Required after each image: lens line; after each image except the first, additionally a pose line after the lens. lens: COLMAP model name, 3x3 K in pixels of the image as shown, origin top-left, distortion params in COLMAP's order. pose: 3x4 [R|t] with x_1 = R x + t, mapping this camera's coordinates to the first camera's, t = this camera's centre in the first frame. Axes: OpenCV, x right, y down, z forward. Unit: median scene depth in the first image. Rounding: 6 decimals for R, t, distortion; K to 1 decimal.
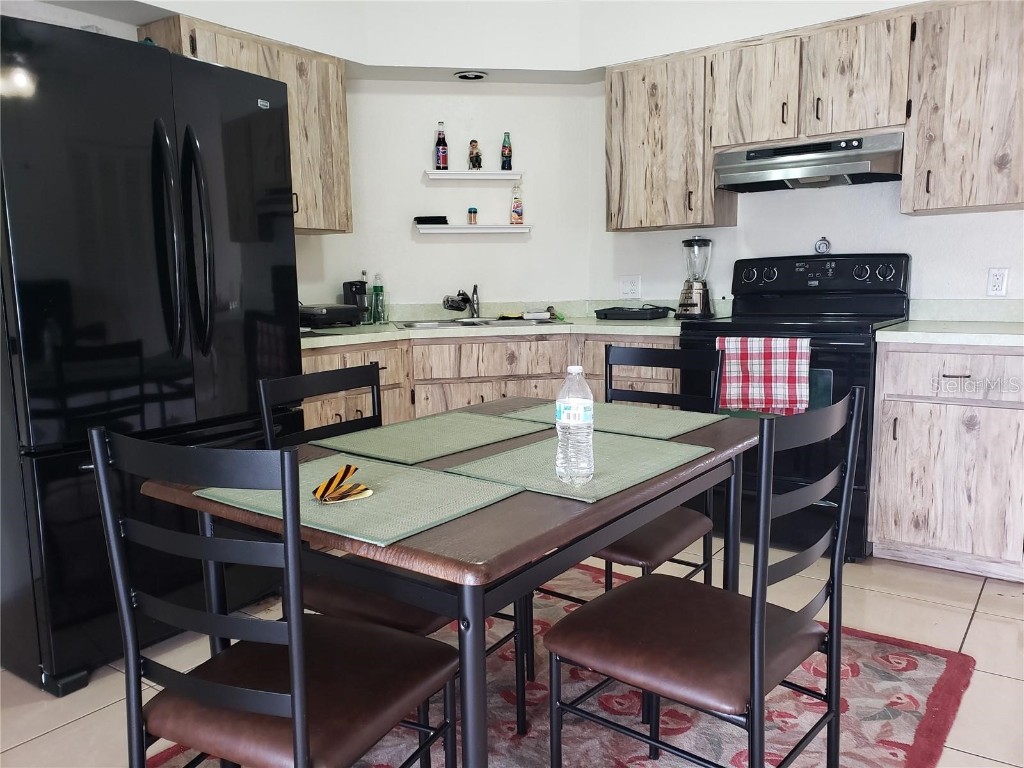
lens RADIAL K [[776.4, 0, 511.7], [0, 776.4, 381.5], [0, 0, 1]] dist [-0.010492, -0.007852]
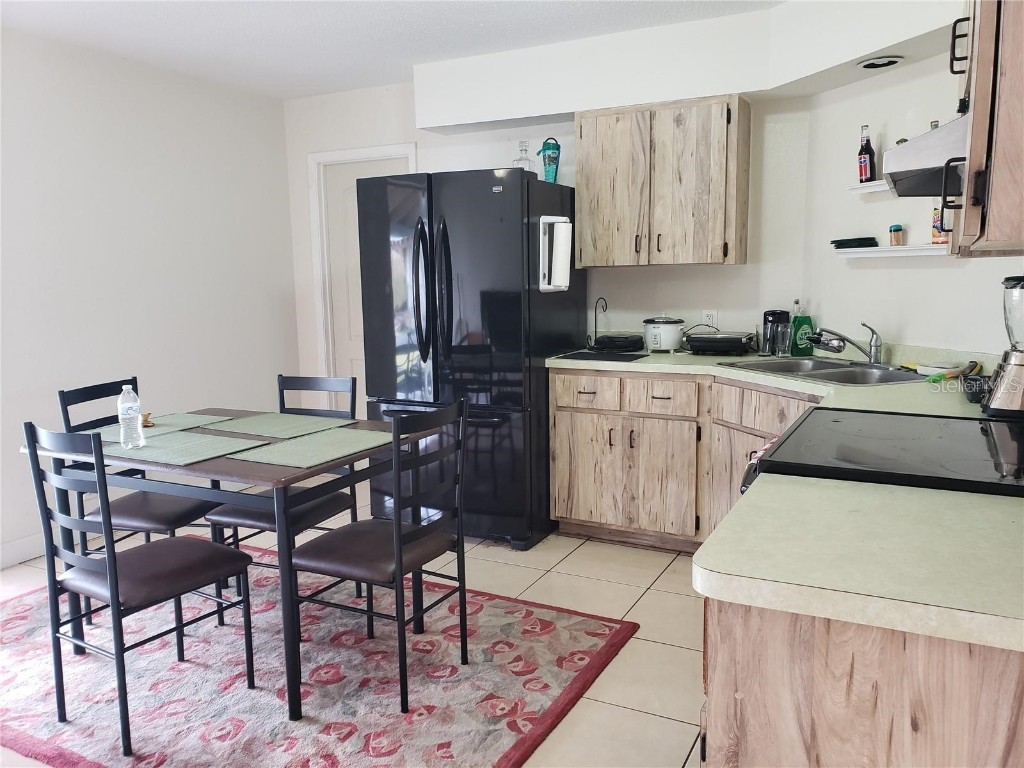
lens RADIAL K [[776.4, 0, 512.6], [0, 776.4, 385.4], [0, 0, 1]] dist [-0.010492, -0.007852]
pose [[0.141671, 0.159649, -0.976955, 0.777392], [-0.118248, 0.982572, 0.143419, -0.148828], [0.982826, 0.095205, 0.158080, 0.579507]]
